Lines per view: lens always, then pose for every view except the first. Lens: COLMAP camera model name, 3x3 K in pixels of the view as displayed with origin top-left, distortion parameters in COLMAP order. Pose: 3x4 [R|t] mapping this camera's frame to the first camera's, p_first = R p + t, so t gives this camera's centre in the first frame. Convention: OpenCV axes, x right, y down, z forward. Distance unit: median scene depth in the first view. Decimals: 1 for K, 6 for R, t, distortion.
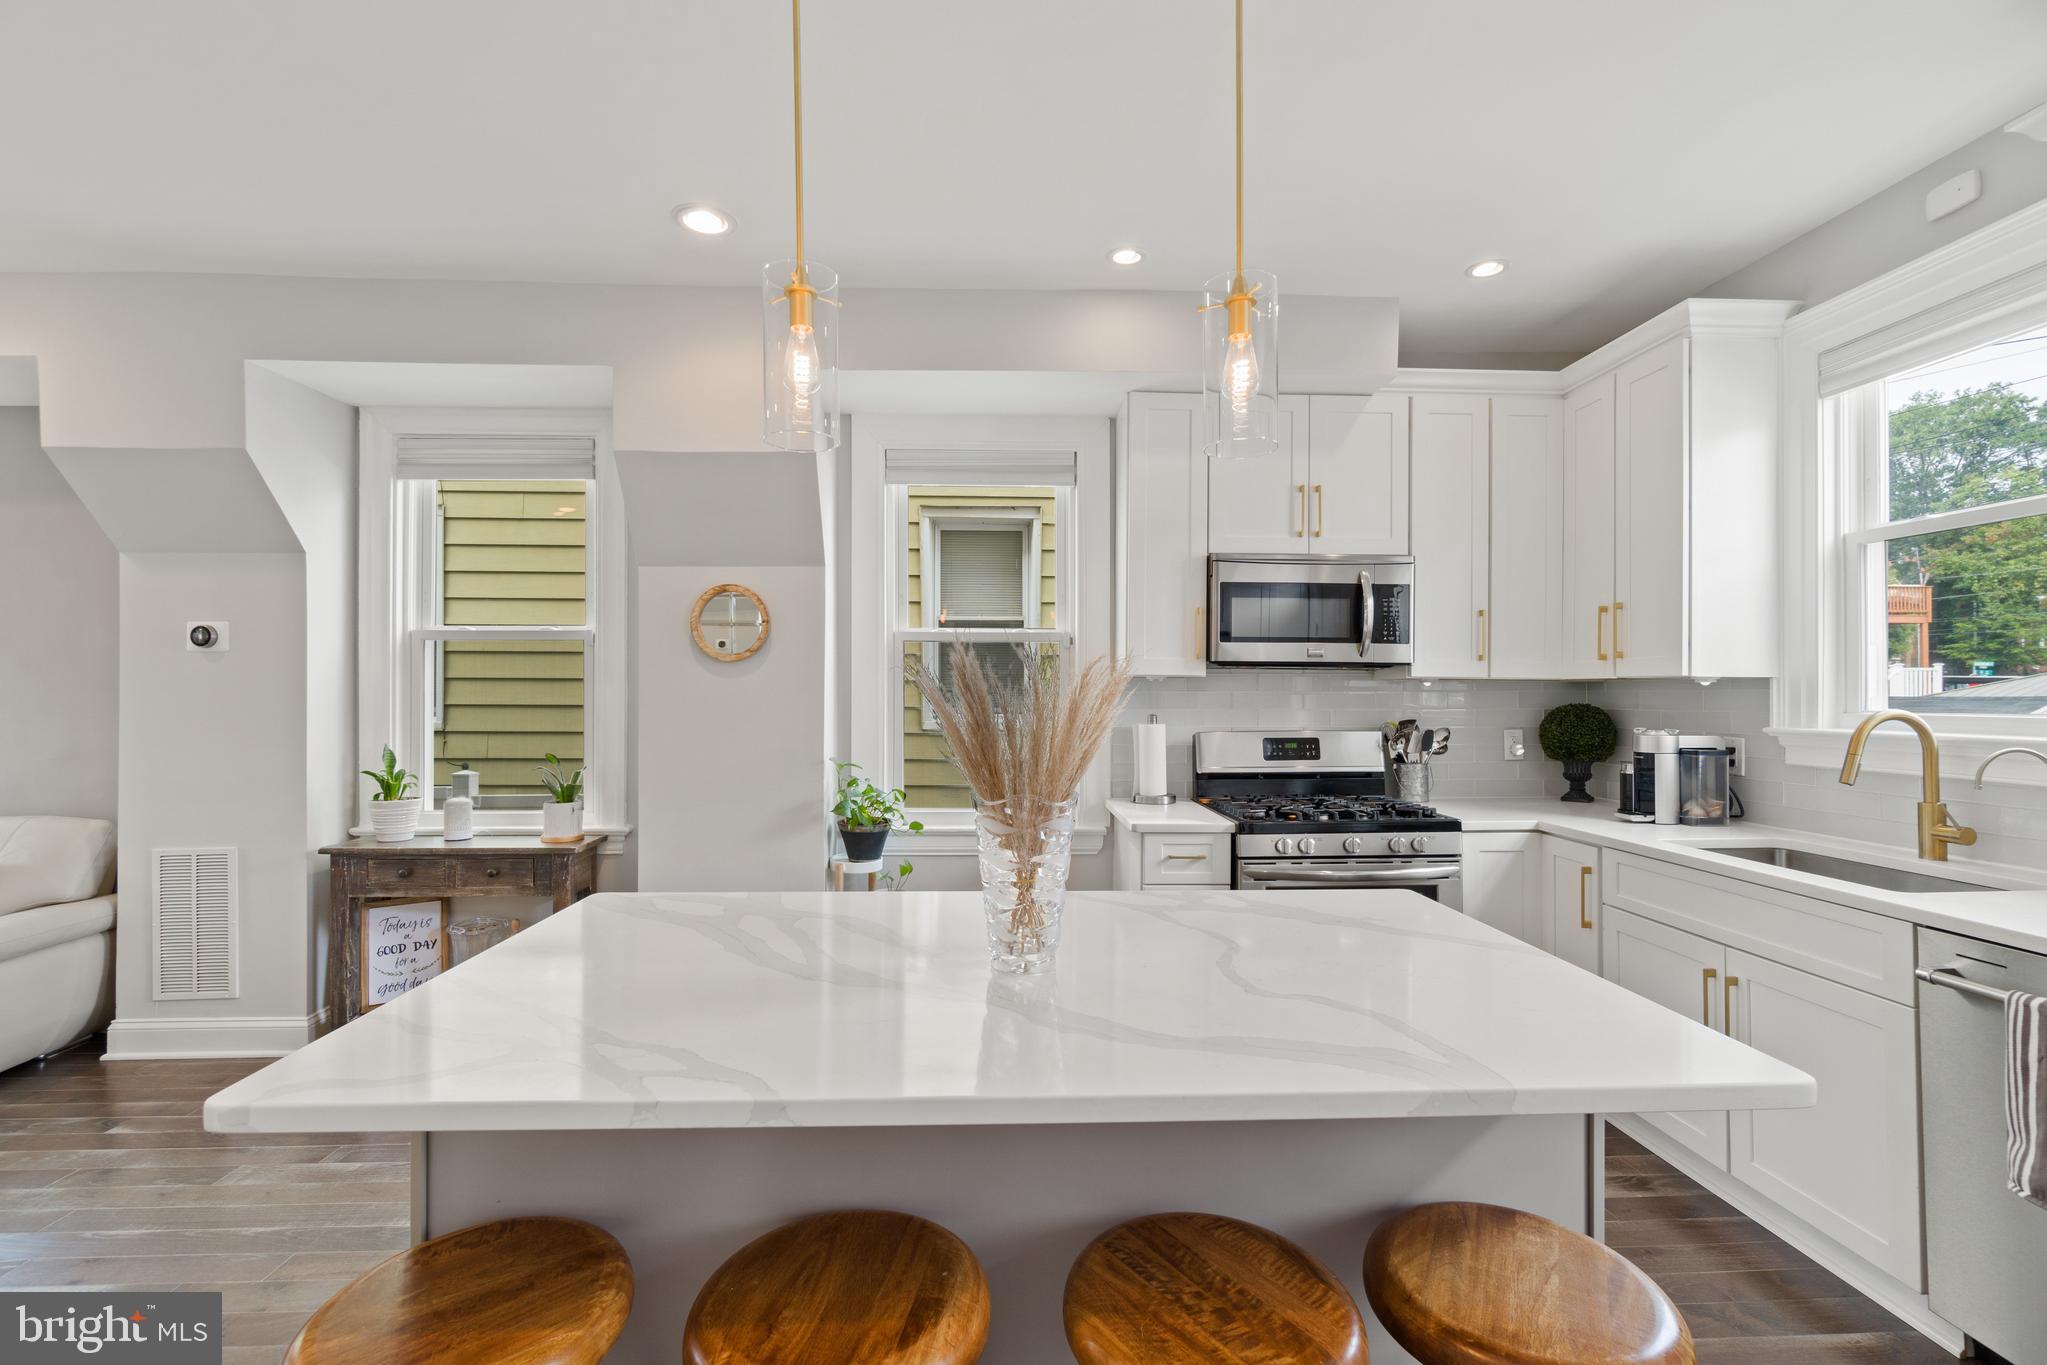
lens RADIAL K [[895.4, 0, 1013.6], [0, 895.4, 686.3], [0, 0, 1]] dist [-0.001363, 0.001191]
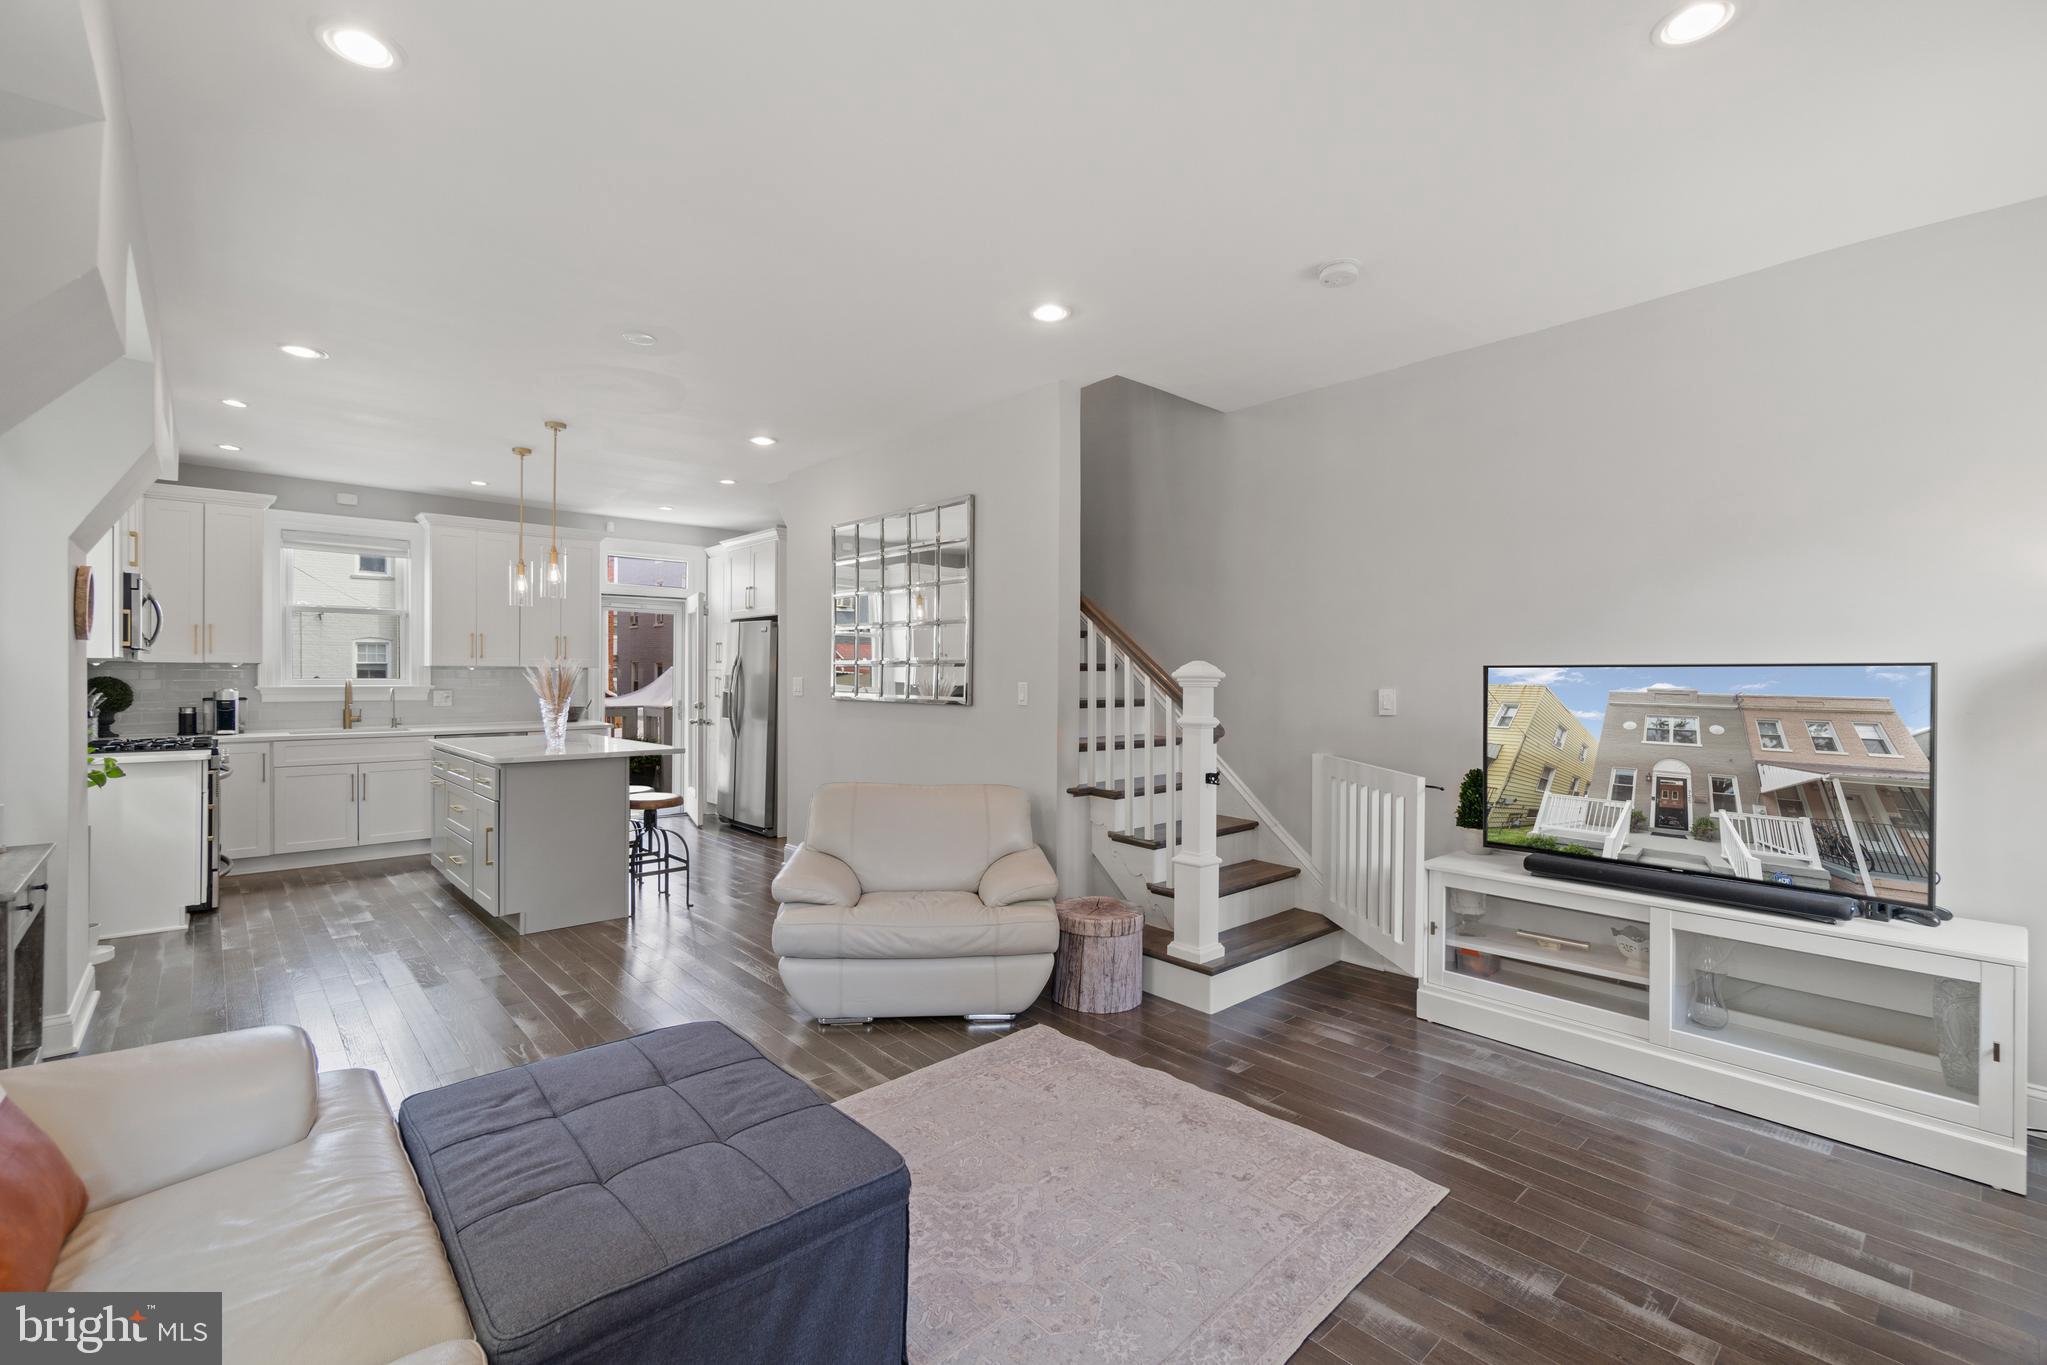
lens RADIAL K [[895.4, 0, 1029.7], [0, 895.4, 686.3], [0, 0, 1]] dist [-0.001363, 0.001191]
pose [[-0.654121, -0.014023, 0.756260, -1.773890], [-0.011699, 0.999896, 0.008422, 0.004002], [-0.756300, -0.003339, -0.654217, 0.843343]]
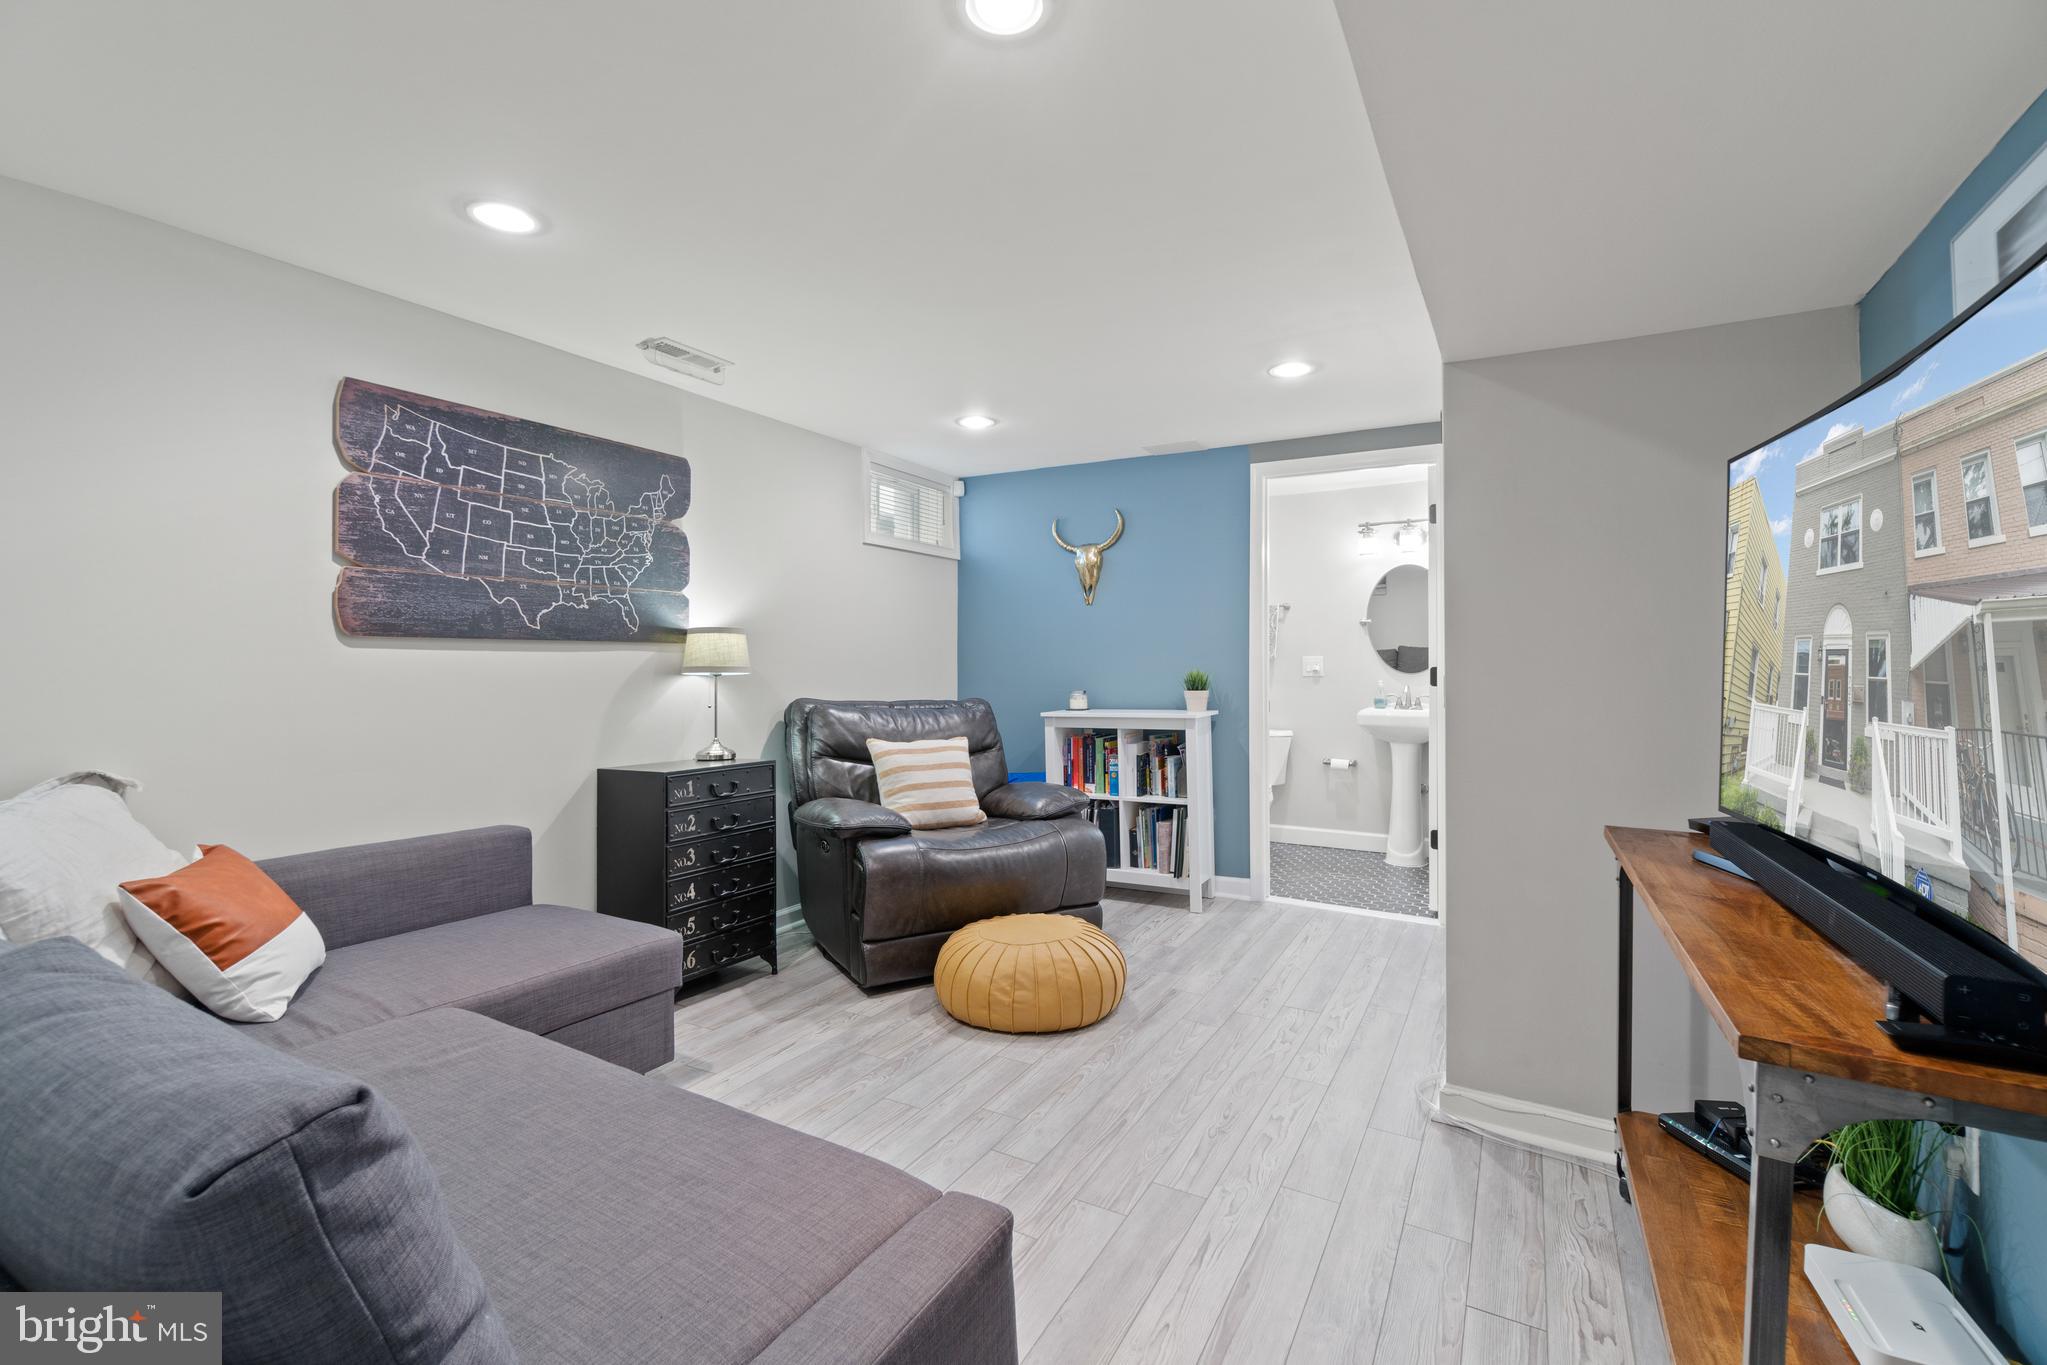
lens RADIAL K [[895.4, 0, 1013.5], [0, 895.4, 667.4], [0, 0, 1]] dist [-0.001363, 0.001191]
pose [[0.430011, -0.009223, 0.902776, -2.020636], [0.001862, 0.999955, 0.009328, 0.100550], [-0.902822, -0.002330, 0.430009, -0.091166]]
